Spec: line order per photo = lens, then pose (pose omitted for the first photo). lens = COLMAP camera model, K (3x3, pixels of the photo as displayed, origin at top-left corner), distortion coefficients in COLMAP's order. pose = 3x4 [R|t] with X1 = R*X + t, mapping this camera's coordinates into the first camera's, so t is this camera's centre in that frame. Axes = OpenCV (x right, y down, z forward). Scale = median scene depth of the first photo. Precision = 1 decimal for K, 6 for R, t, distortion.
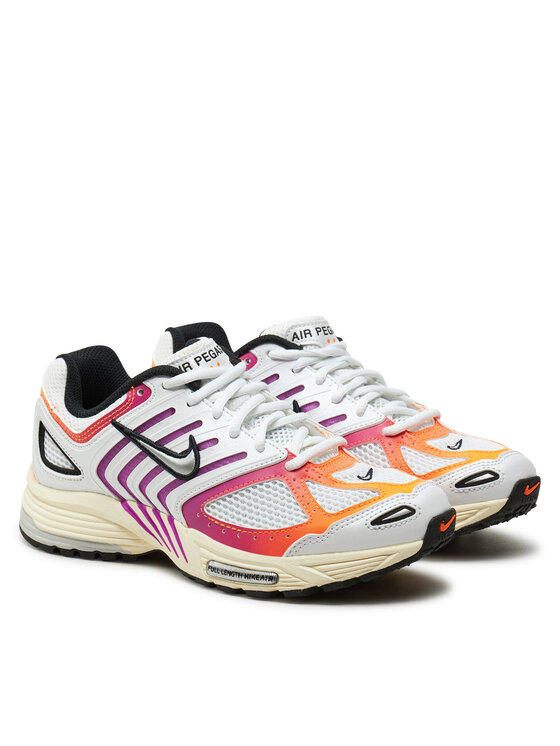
lens RADIAL K [[2022.3, 0, 280.0], [0, 2022.3, 373.0], [0, 0, 1]] dist [0.880863, 0.094435]
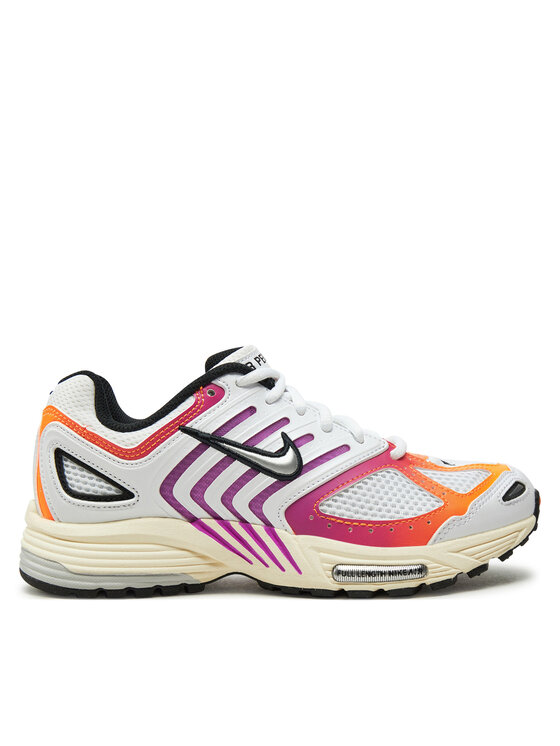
lens RADIAL K [[1019.1, 0, 280.0], [0, 1019.1, 373.0], [0, 0, 1]] dist [-0.022319, -0.012720]
pose [[0.823811, 0.014397, 0.566682, -0.299846], [0.119813, 0.972670, -0.198890, 0.094357], [-0.554059, 0.231744, 0.799571, 0.632924]]
